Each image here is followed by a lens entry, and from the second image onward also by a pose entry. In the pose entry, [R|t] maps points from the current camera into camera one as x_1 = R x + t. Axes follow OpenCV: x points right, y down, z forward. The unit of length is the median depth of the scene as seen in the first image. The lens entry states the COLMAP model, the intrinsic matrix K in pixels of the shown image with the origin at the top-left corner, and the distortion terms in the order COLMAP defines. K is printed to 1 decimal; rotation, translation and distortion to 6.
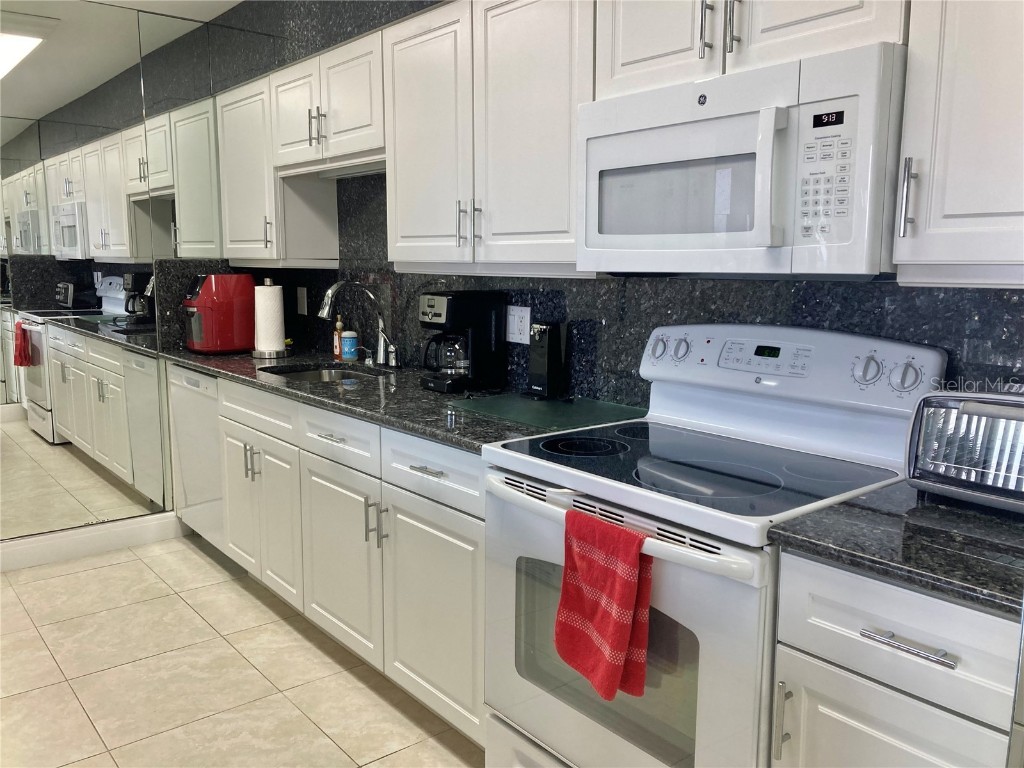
lens RADIAL K [[840.4, 0, 512.0], [0, 840.4, 384.0], [0, 0, 1]] dist [0.056855, -0.092122]
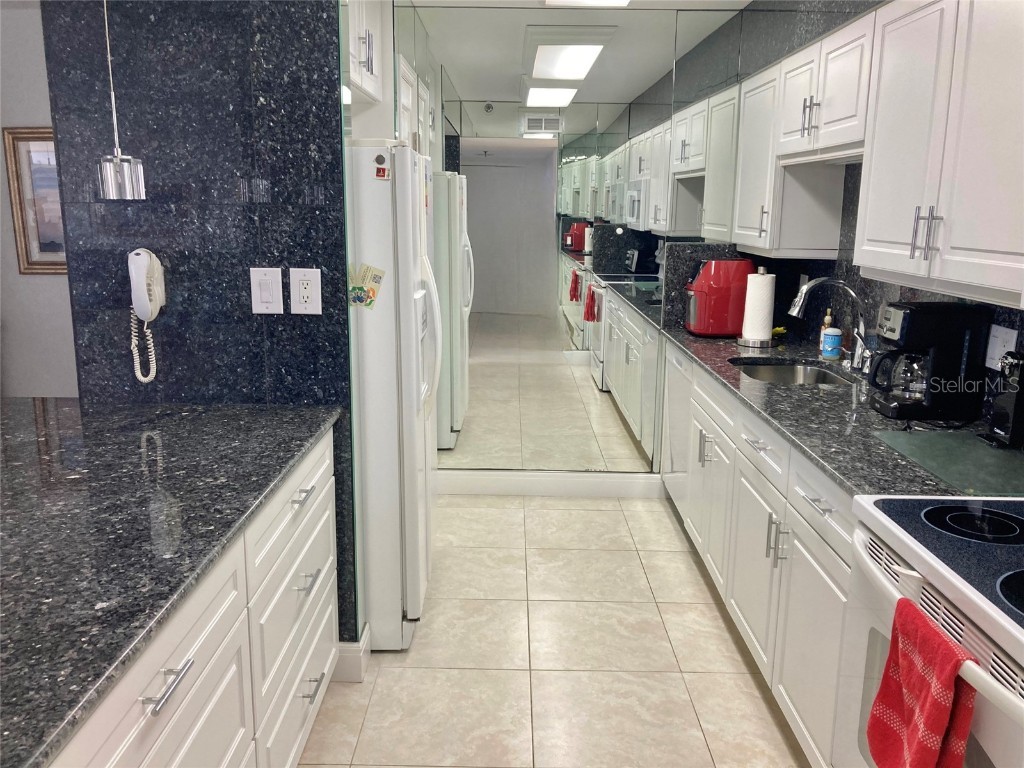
lens RADIAL K [[850.2, 0, 512.0], [0, 850.2, 384.0], [0, 0, 1]] dist [0.061464, -0.083570]
pose [[0.769651, 0.138173, -0.623335, 0.140449], [-0.102260, 0.990375, 0.093270, -0.055057], [0.630223, -0.008043, 0.776373, 0.029999]]
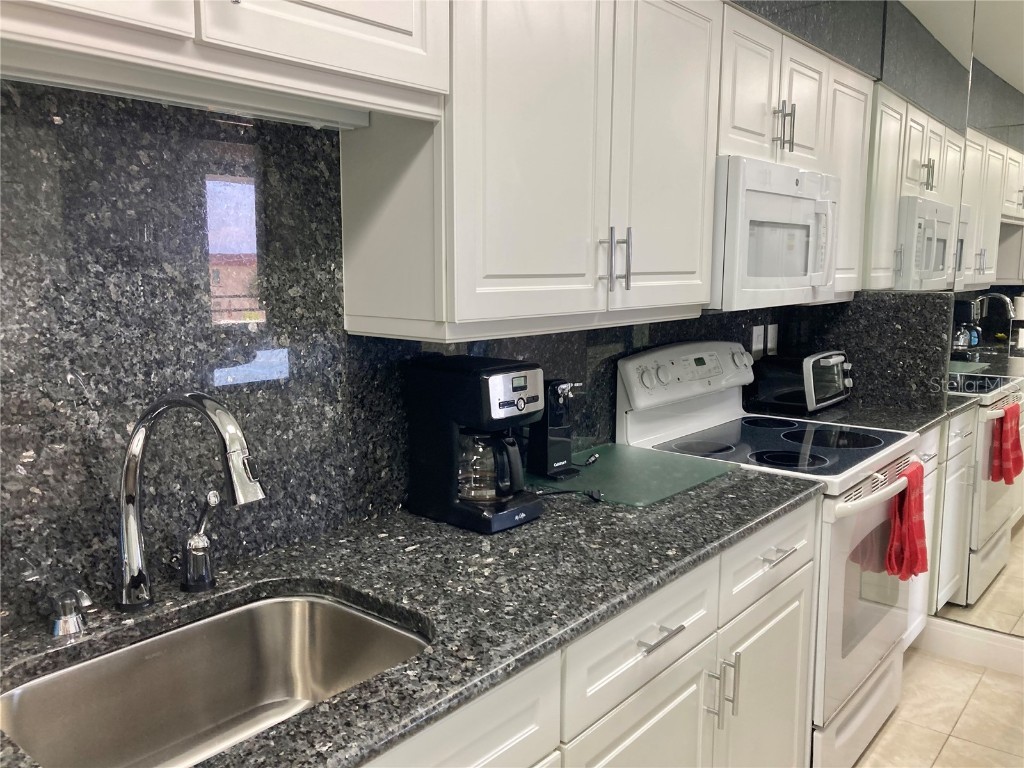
lens RADIAL K [[850.2, 0, 512.0], [0, 850.2, 384.0], [0, 0, 1]] dist [0.061464, -0.083570]
pose [[-0.193621, -0.145955, 0.970159, -0.556500], [0.137341, 0.975102, 0.174108, -0.163824], [-0.971416, 0.166954, -0.168754, 0.892534]]
